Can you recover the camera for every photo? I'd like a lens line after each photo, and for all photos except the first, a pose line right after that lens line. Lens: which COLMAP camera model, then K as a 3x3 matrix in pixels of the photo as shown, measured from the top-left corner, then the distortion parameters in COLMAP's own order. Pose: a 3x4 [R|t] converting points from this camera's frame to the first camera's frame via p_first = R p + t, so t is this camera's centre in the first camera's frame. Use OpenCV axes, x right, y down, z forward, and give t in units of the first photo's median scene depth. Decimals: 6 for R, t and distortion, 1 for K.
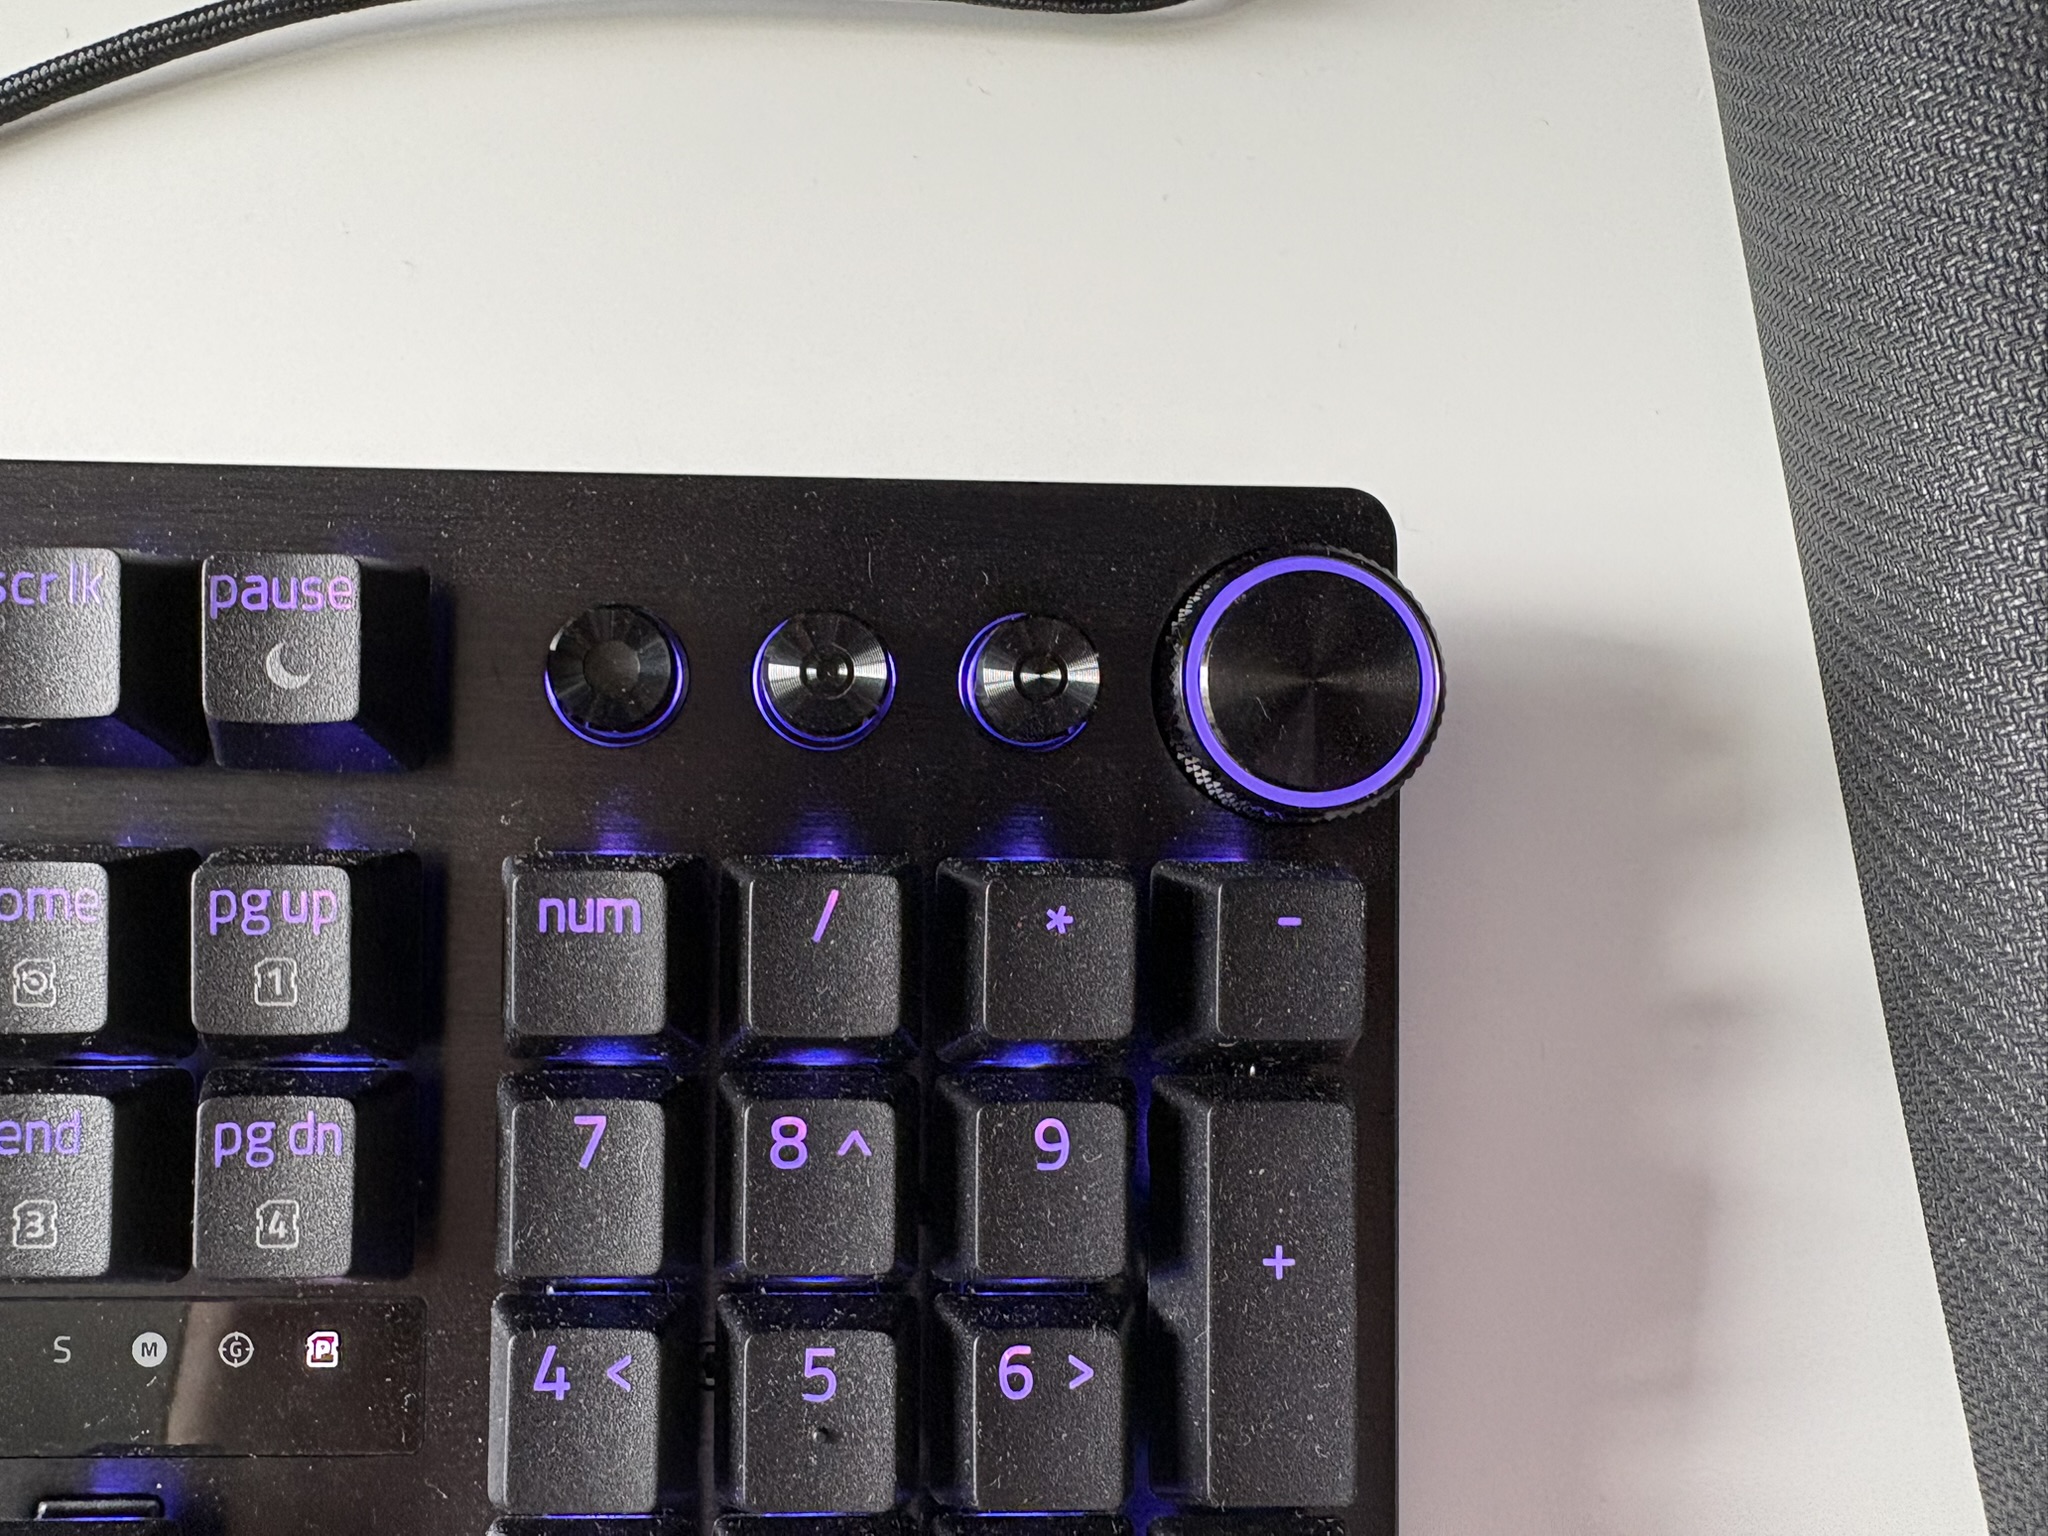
lens RADIAL K [[1556.2, 0, 1023.6], [0, 1556.2, 768.2], [0, 0, 1]] dist [0.009120, 0.009034]
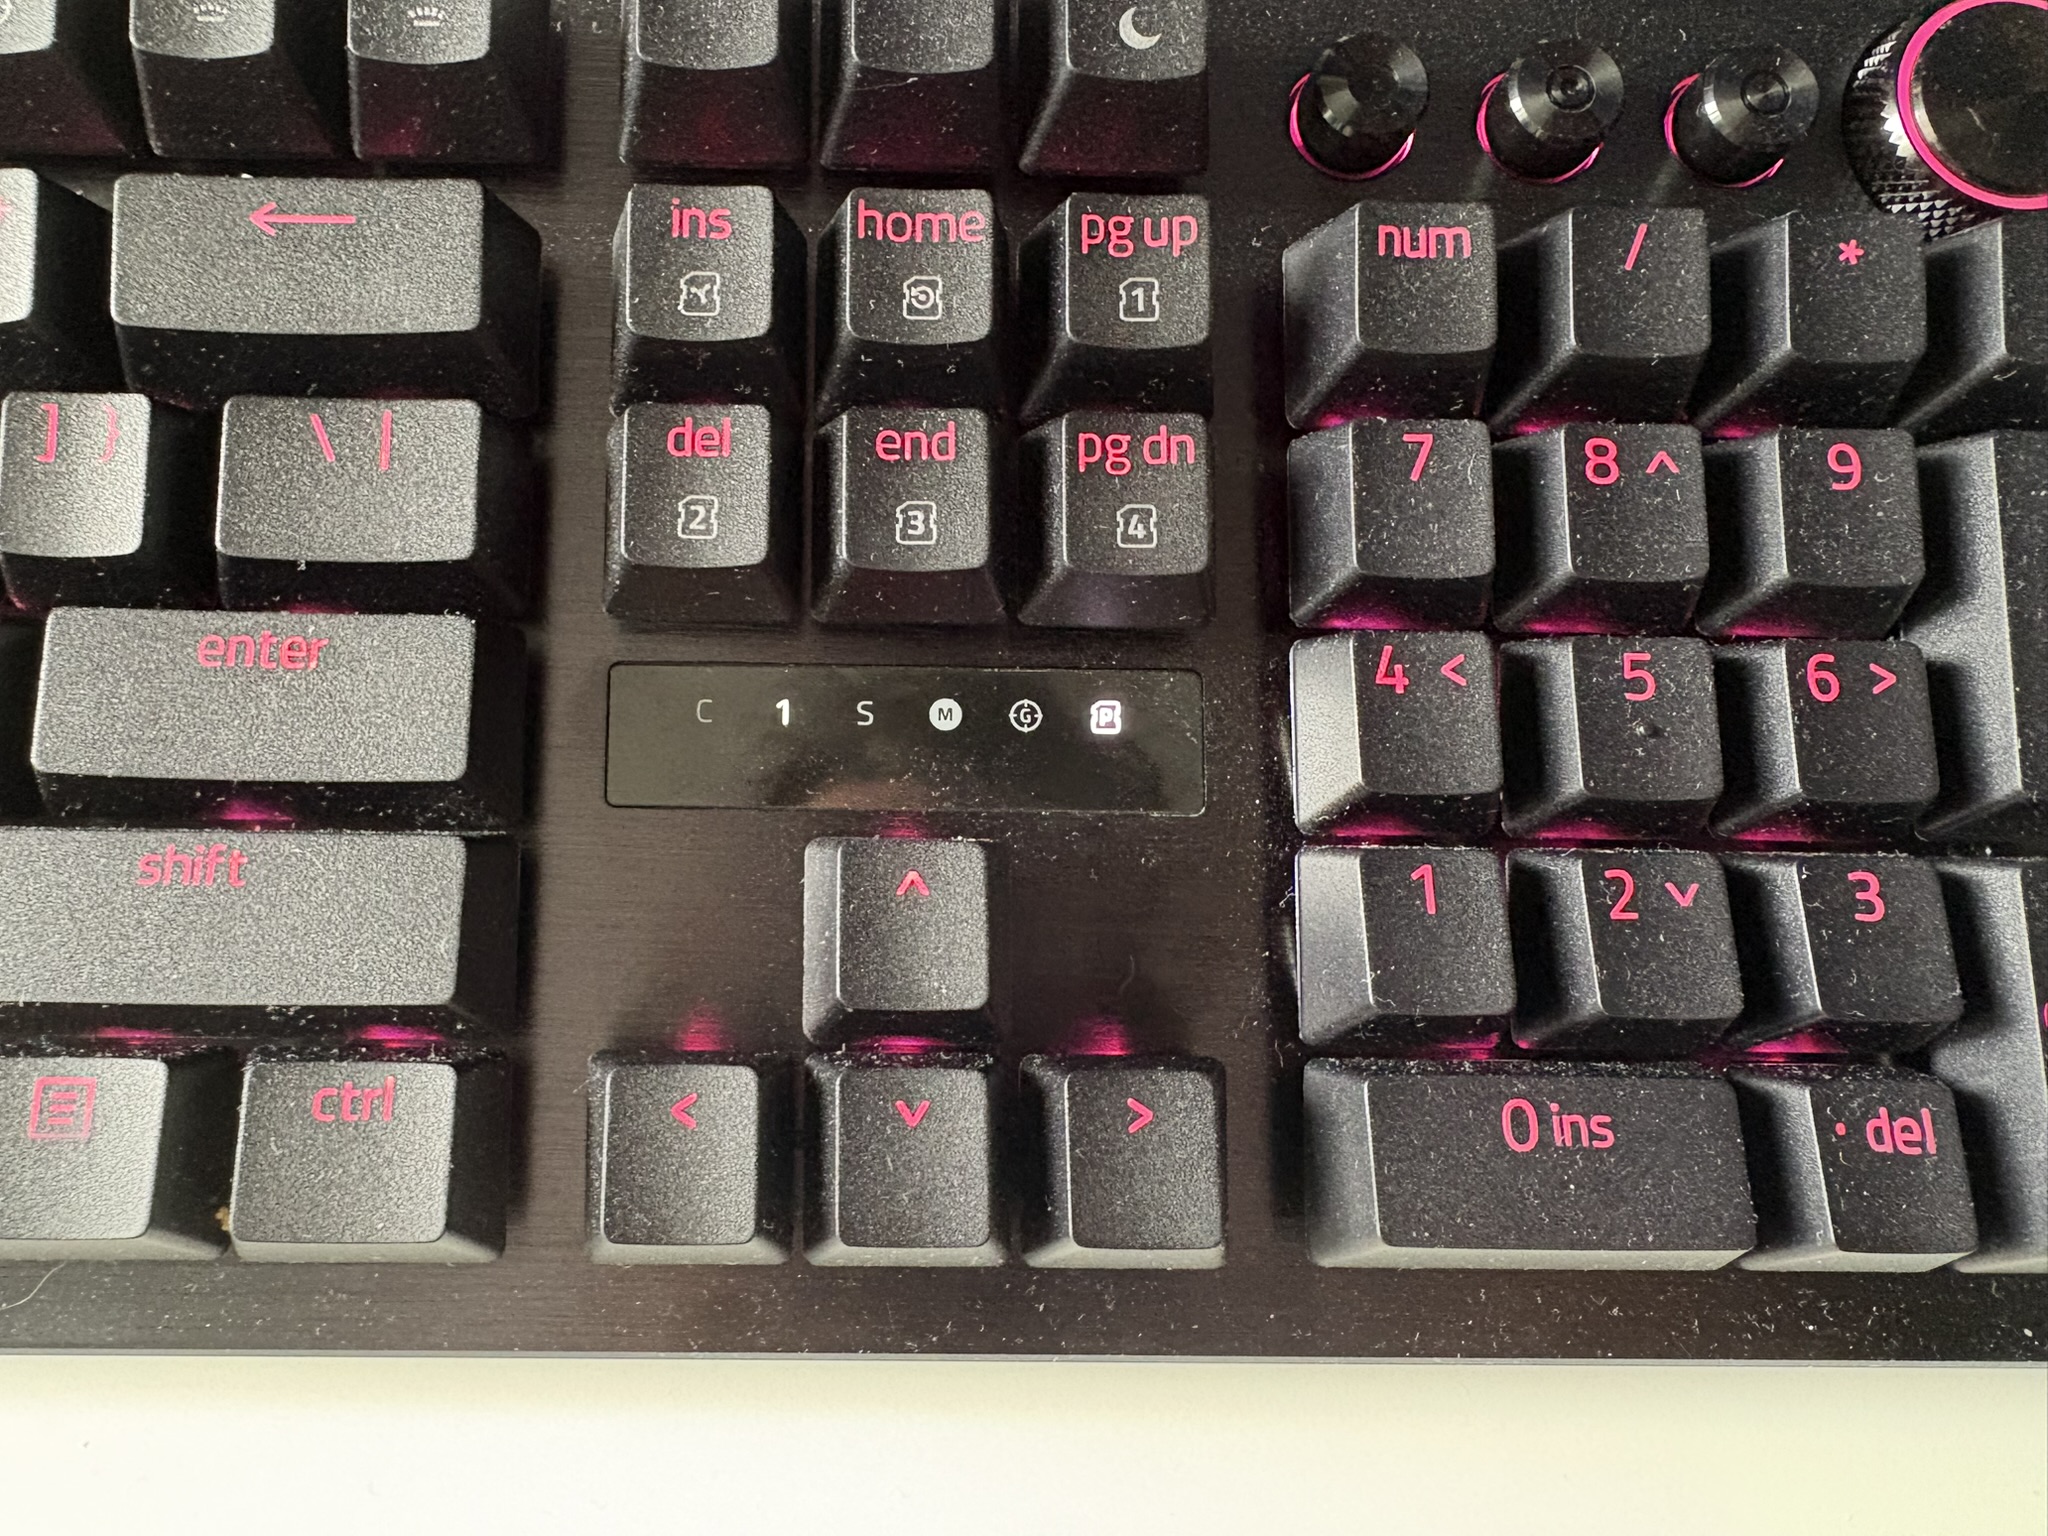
lens RADIAL K [[1556.2, 0, 1022.5], [0, 1556.2, 767.7], [0, 0, 1]] dist [0.009120, 0.009034]
pose [[0.999972, -0.005521, -0.005002, -0.549954], [0.005028, 0.995590, -0.093675, 0.554931], [0.005497, 0.093647, 0.995590, -0.046507]]
